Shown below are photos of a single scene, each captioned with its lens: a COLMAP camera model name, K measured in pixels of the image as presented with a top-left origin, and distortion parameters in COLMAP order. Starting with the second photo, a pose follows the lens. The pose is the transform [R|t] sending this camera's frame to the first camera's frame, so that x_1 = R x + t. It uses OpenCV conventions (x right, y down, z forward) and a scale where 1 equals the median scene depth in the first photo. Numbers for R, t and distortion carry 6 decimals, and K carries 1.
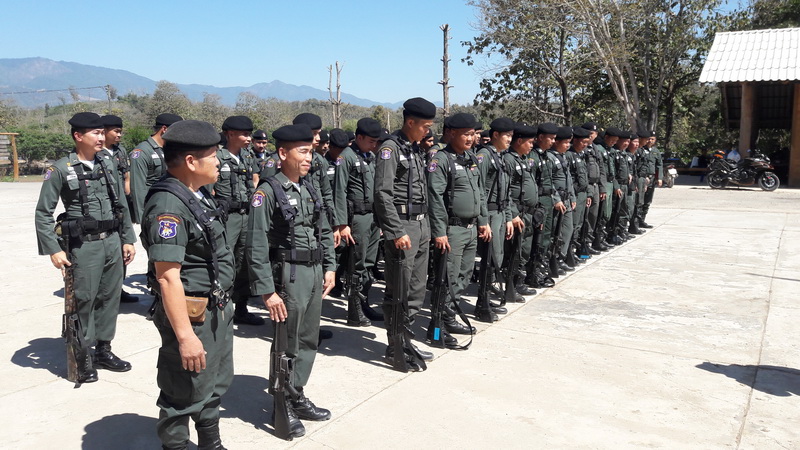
lens RADIAL K [[641.3, 0, 393.1], [0, 641.3, 222.0], [0, 0, 1]] dist [0.126751, -0.283212]
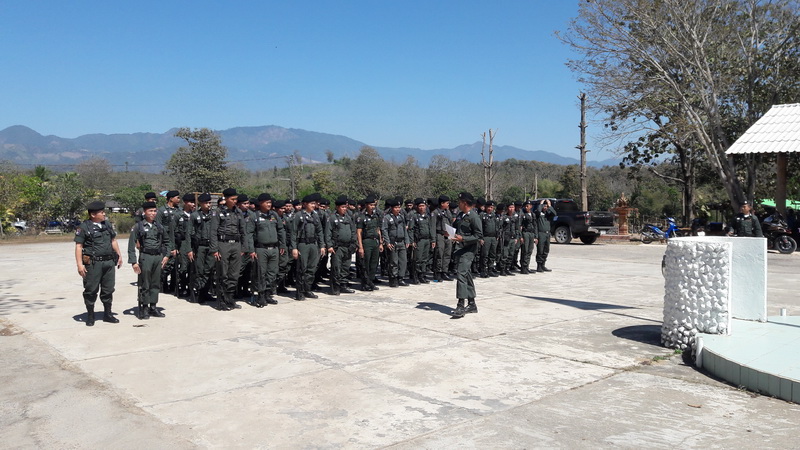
lens RADIAL K [[646.7, 0, 400.4], [0, 646.7, 240.8], [0, 0, 1]] dist [0.061077, -0.169868]
pose [[0.955615, 0.026705, -0.293405, 0.106282], [-0.044990, 0.997431, -0.055751, 0.007502], [0.291162, 0.066477, 0.954361, -0.081826]]
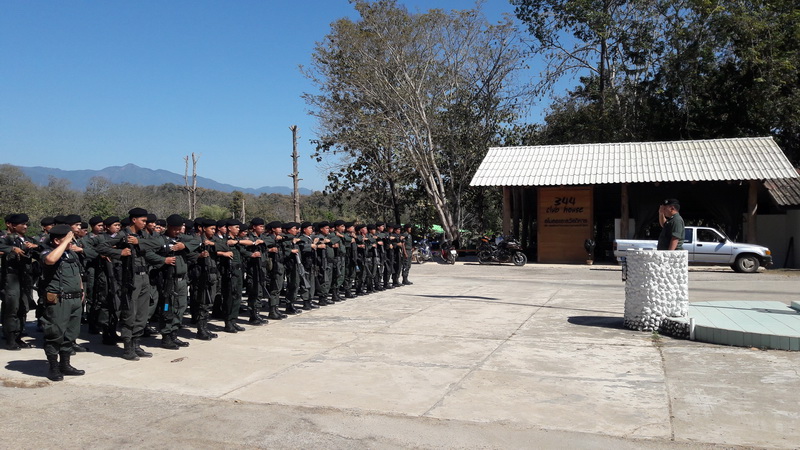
lens RADIAL K [[641.3, 0, 393.1], [0, 641.3, 222.0], [0, 0, 1]] dist [0.126751, -0.283212]
pose [[0.978022, 0.004033, 0.208464, 0.014265], [0.023551, 0.991278, -0.129668, 0.011453], [-0.207168, 0.131728, 0.969396, -0.100307]]
